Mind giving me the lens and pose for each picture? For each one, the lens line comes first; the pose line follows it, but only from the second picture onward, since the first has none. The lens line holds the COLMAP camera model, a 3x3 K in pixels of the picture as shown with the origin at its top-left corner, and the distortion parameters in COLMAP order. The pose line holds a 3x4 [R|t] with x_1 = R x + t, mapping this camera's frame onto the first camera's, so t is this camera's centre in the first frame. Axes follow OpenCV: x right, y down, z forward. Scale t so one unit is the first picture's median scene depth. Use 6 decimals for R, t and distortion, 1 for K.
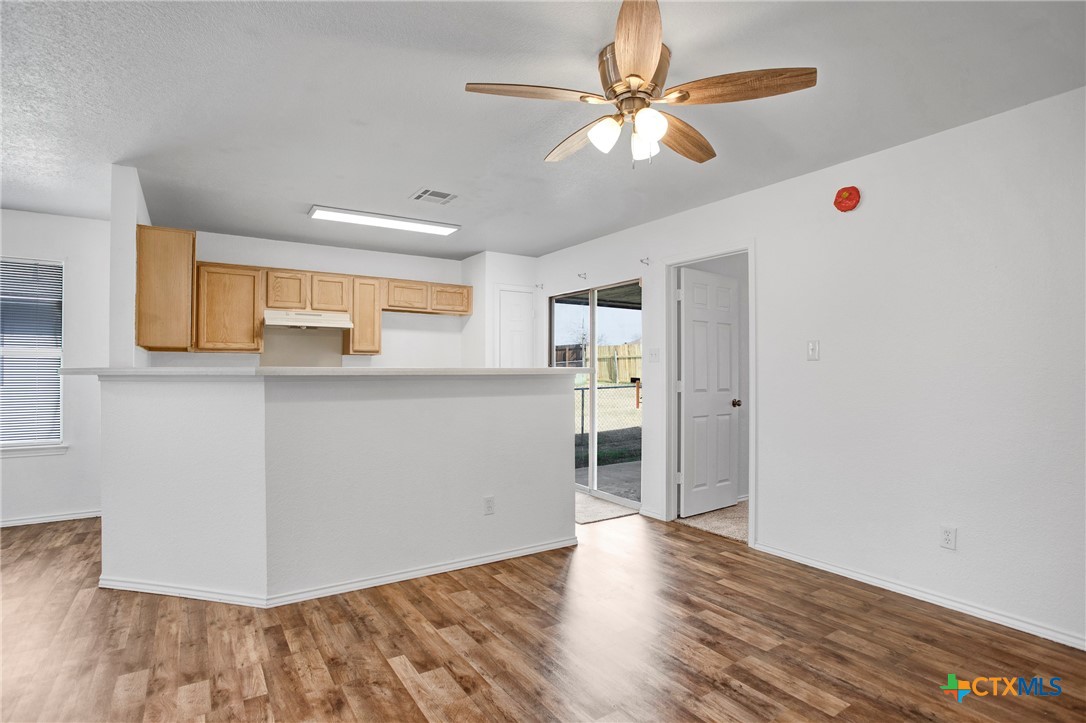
lens RADIAL K [[540.2, 0, 543.2], [0, 540.2, 366.0], [0, 0, 1]] dist [0.000654, 0.000787]
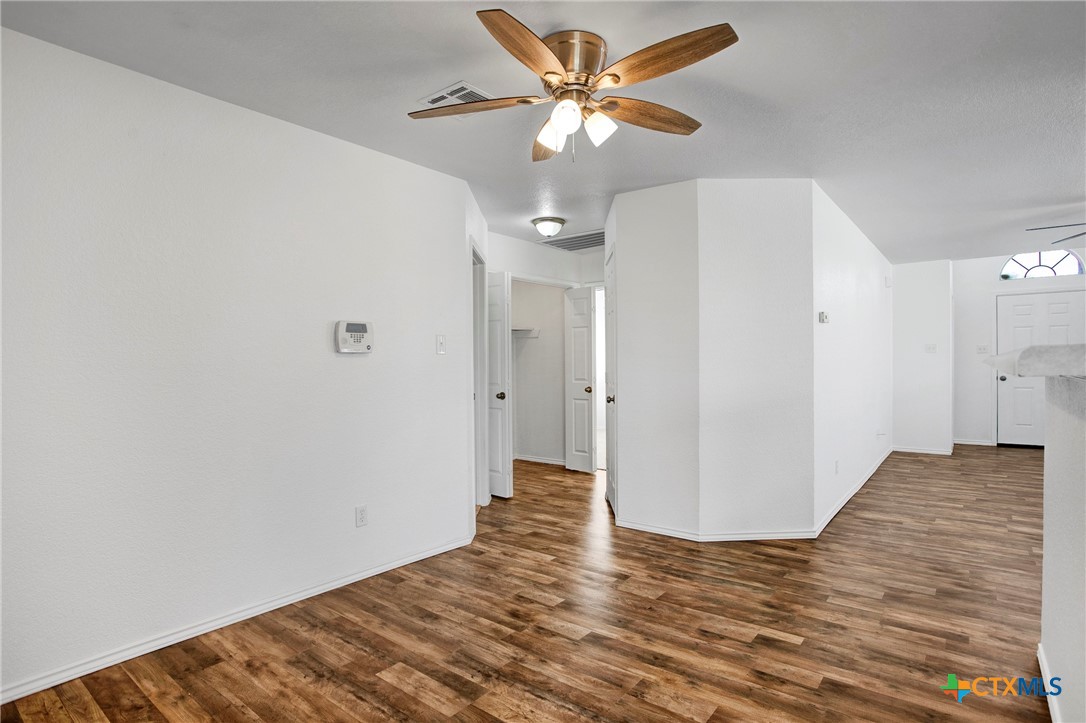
lens RADIAL K [[540.2, 0, 543.9], [0, 540.2, 363.5], [0, 0, 1]] dist [0.000654, 0.000787]
pose [[-0.946836, 0.003259, -0.321699, 0.543844], [0.007274, 0.999910, -0.011280, 0.028957], [0.321633, -0.013020, -0.946775, 1.935364]]
